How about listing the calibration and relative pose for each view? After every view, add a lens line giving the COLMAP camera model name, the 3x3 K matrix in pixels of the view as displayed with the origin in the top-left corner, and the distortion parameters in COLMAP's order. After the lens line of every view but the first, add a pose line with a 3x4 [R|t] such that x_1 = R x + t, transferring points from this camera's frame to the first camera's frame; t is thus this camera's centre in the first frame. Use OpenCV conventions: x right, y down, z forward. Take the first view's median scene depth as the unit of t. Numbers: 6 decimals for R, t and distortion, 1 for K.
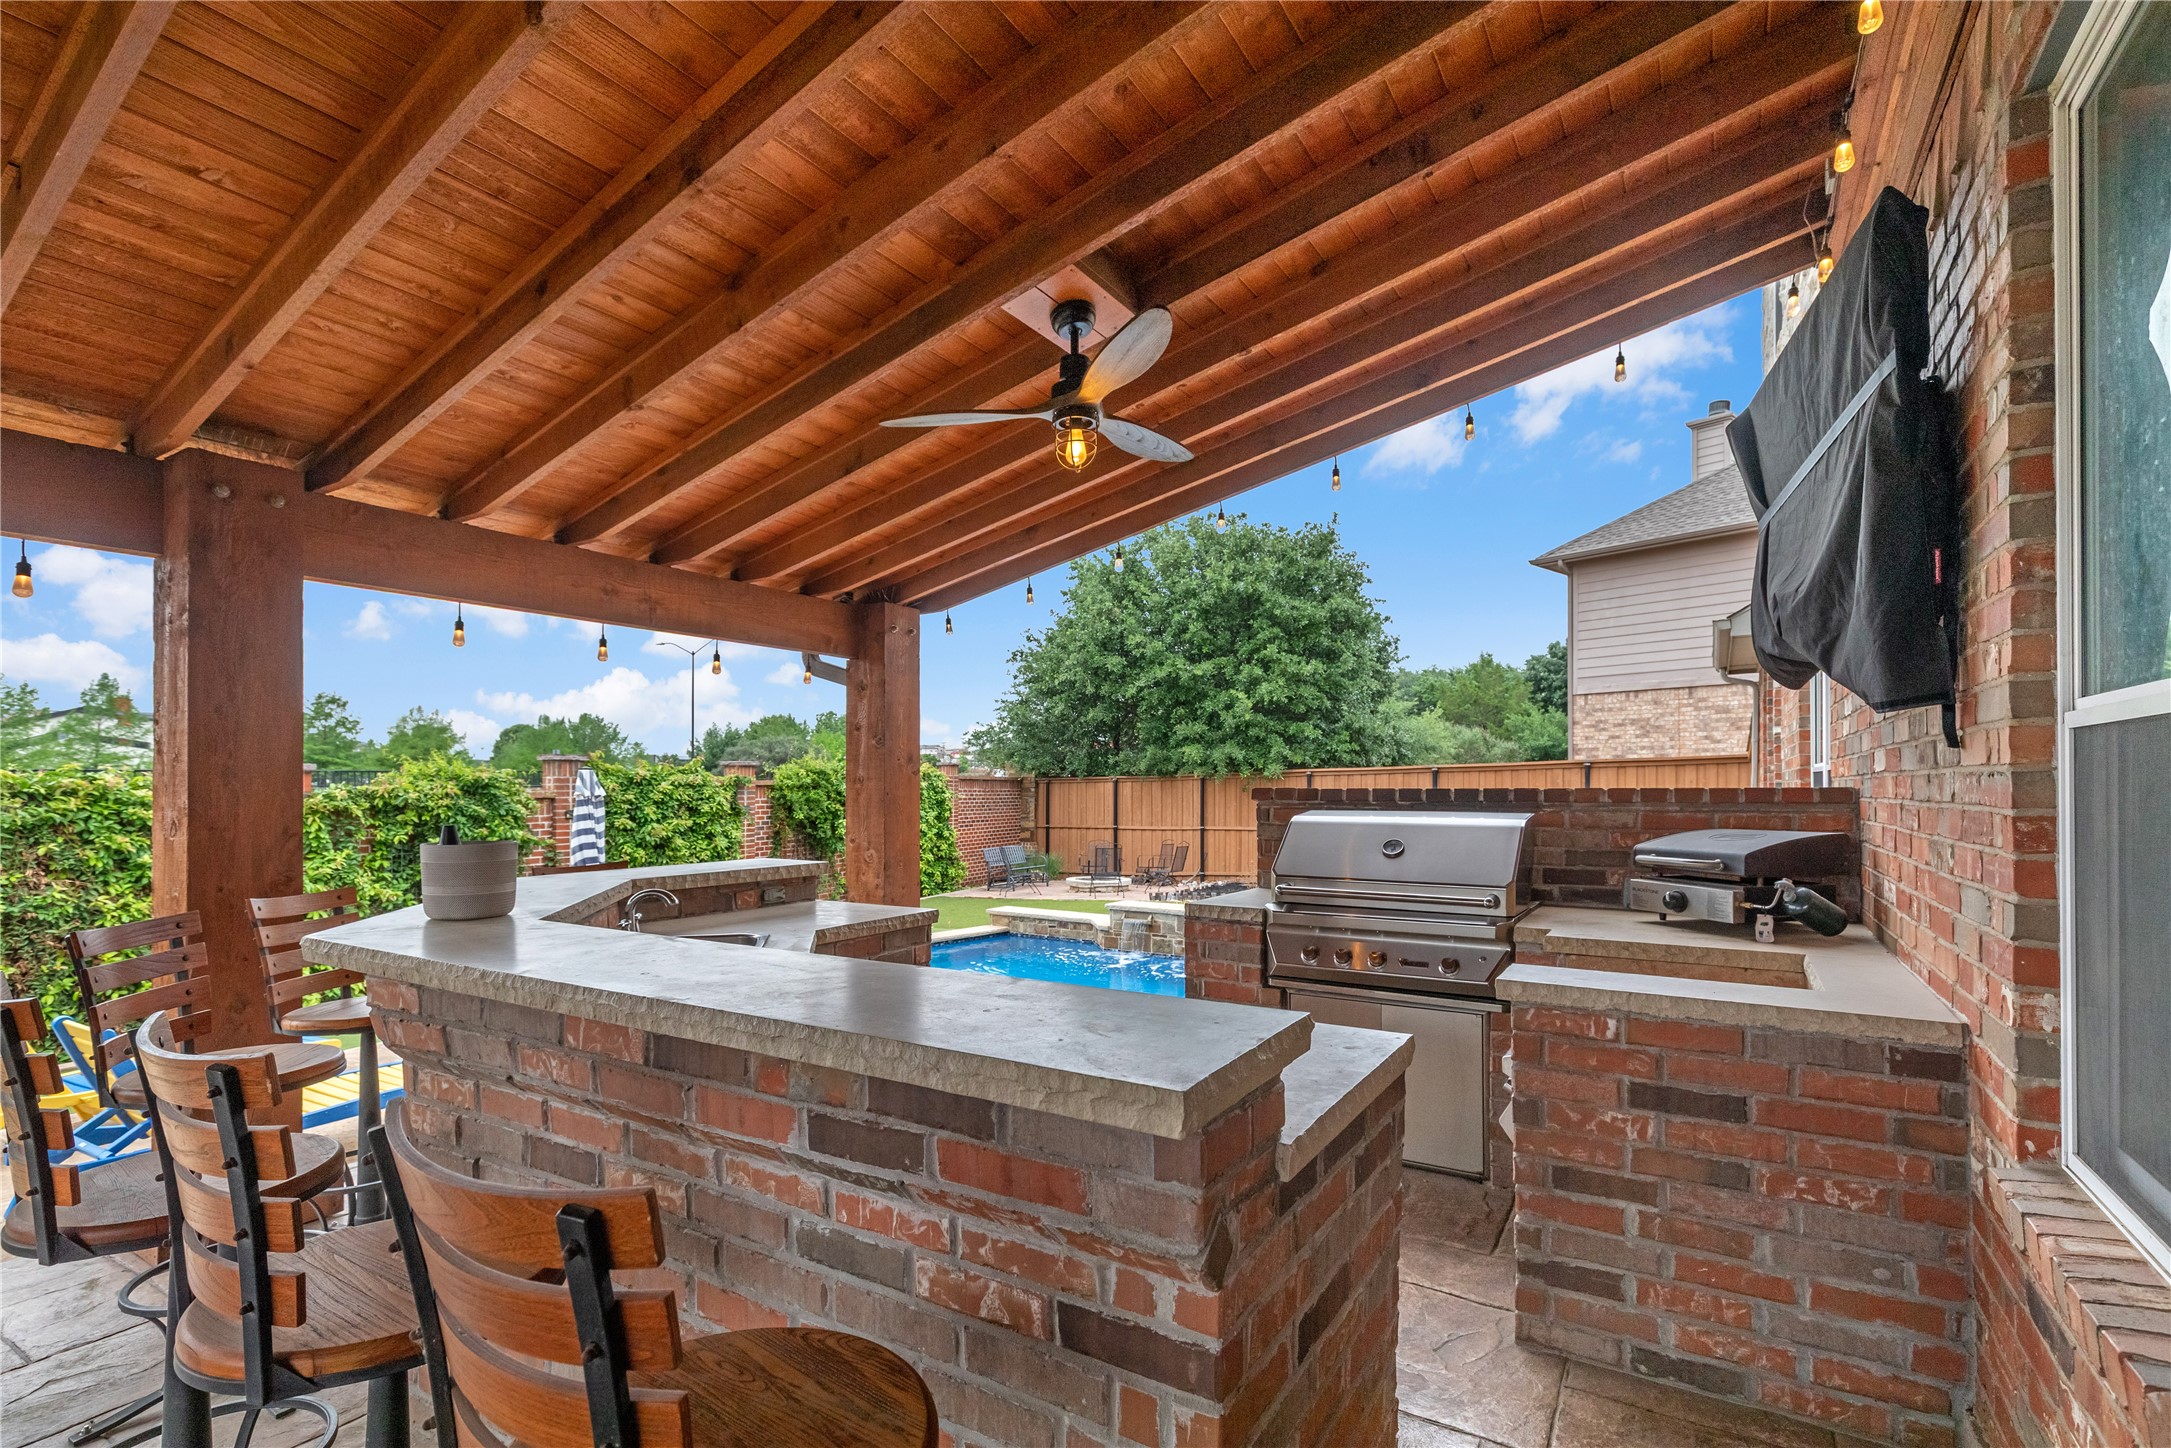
lens RADIAL K [[1014.2, 0, 1083.9], [0, 1014.2, 788.8], [0, 0, 1]] dist [0.003627, 0.000156]
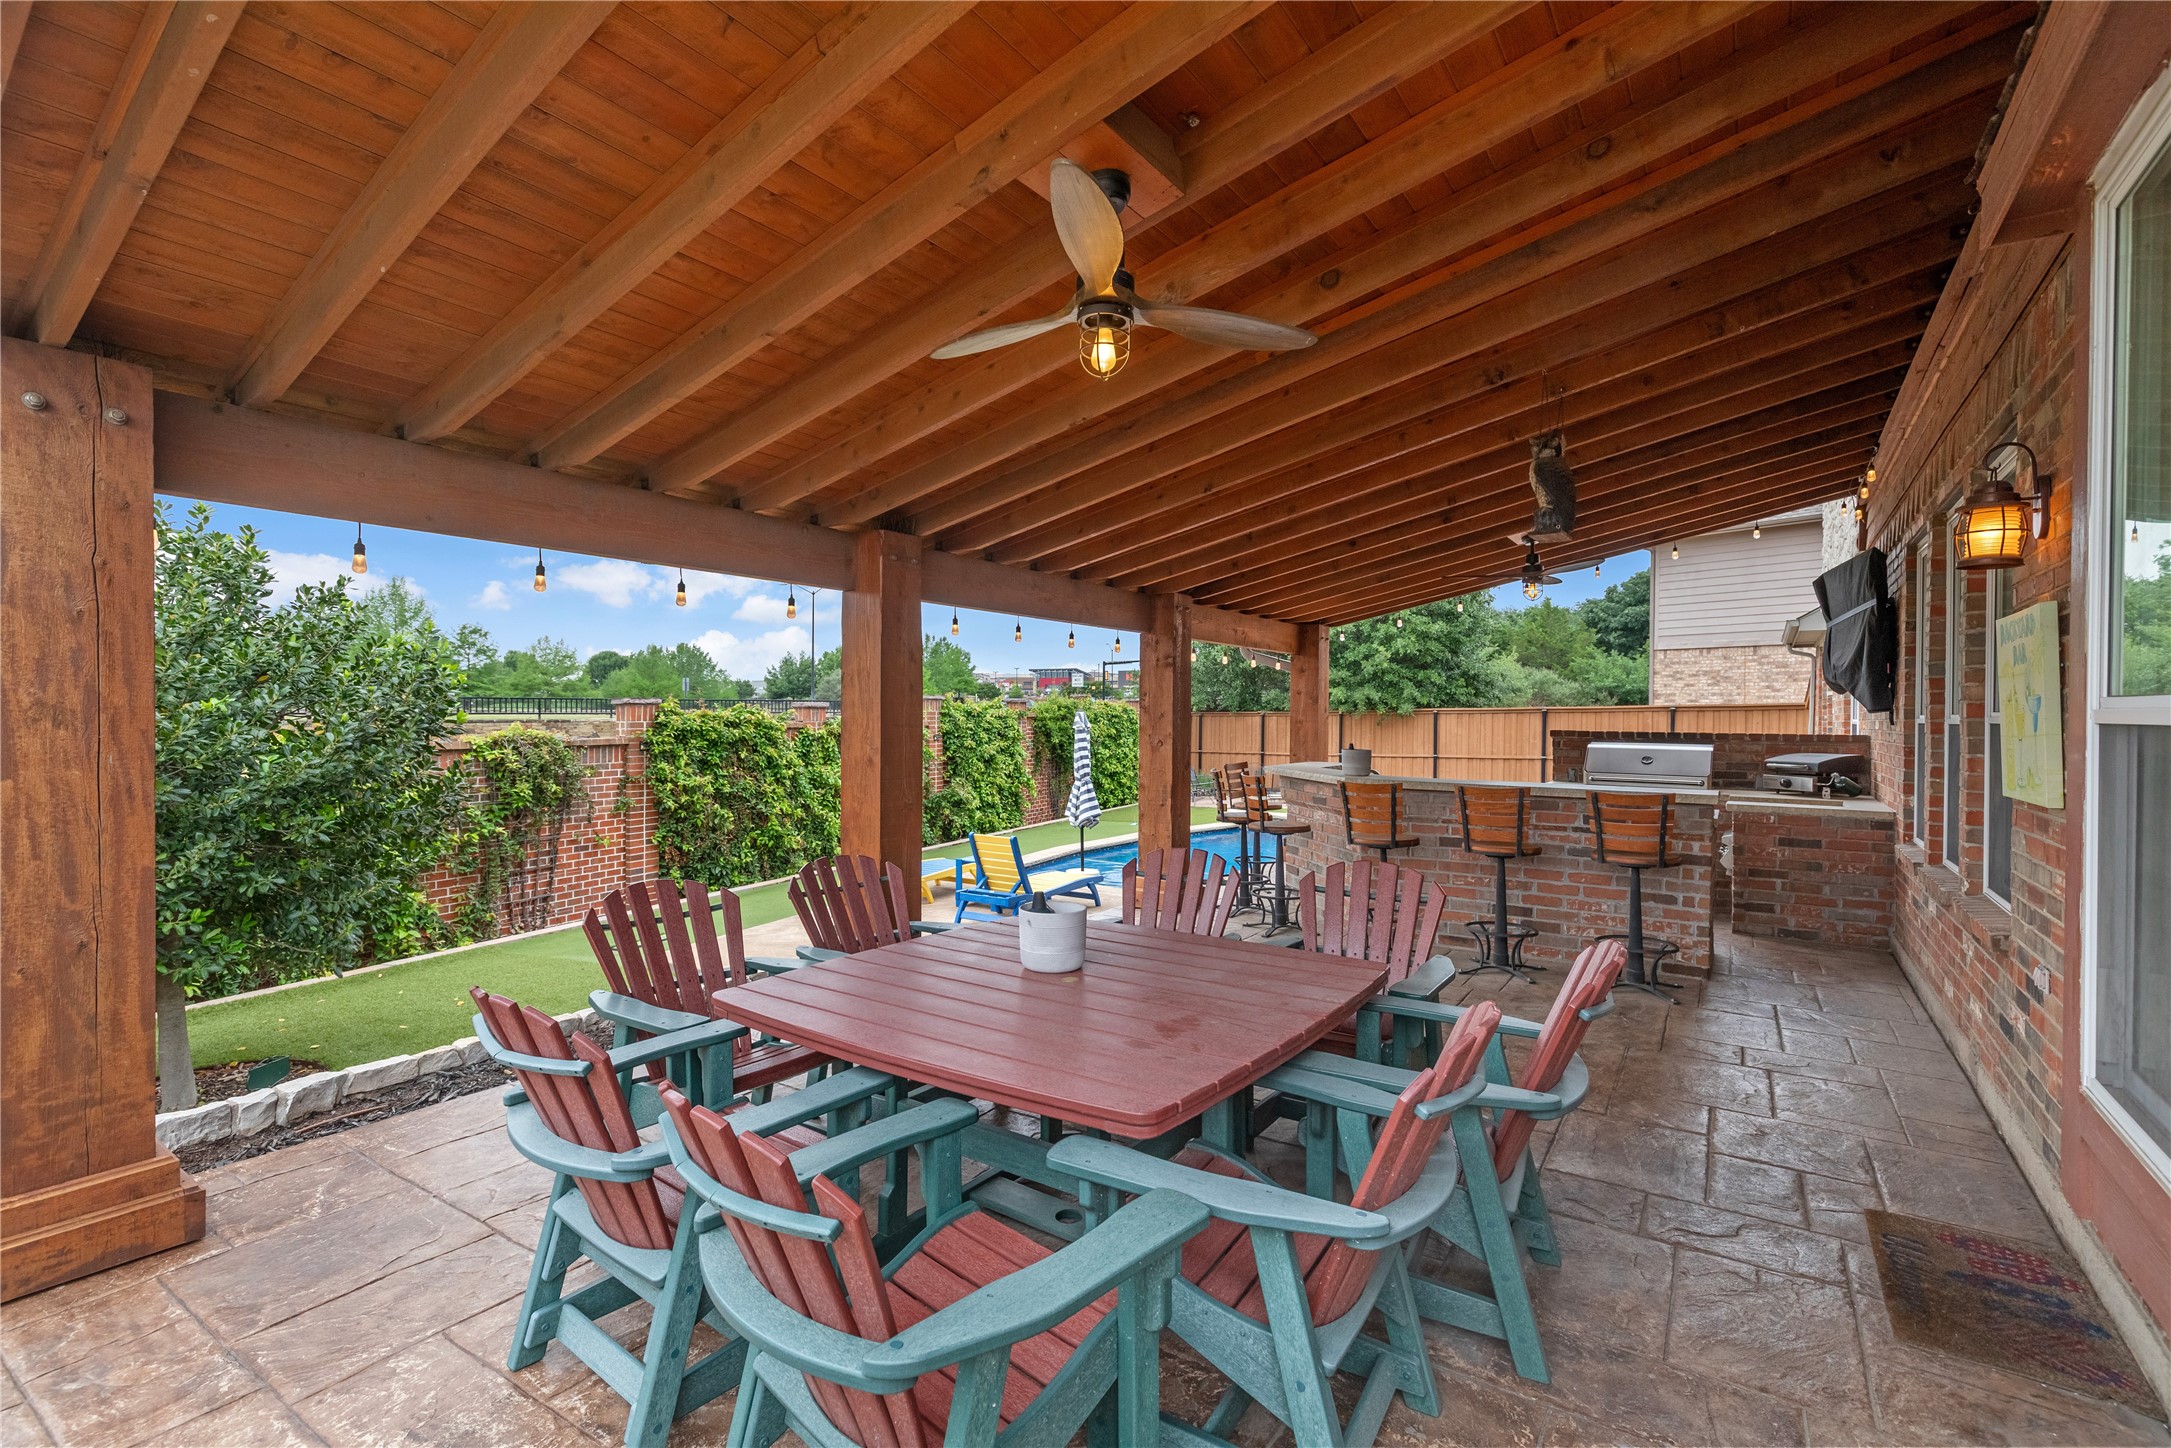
lens RADIAL K [[984.3, 0, 1062.5], [0, 984.3, 722.3], [0, 0, 1]] dist [0.002645, 0.000434]
pose [[0.998198, 0.012352, -0.058718, -0.225275], [-0.012026, 0.999910, 0.005913, -0.005424], [0.058786, -0.005196, 0.998257, -0.323603]]
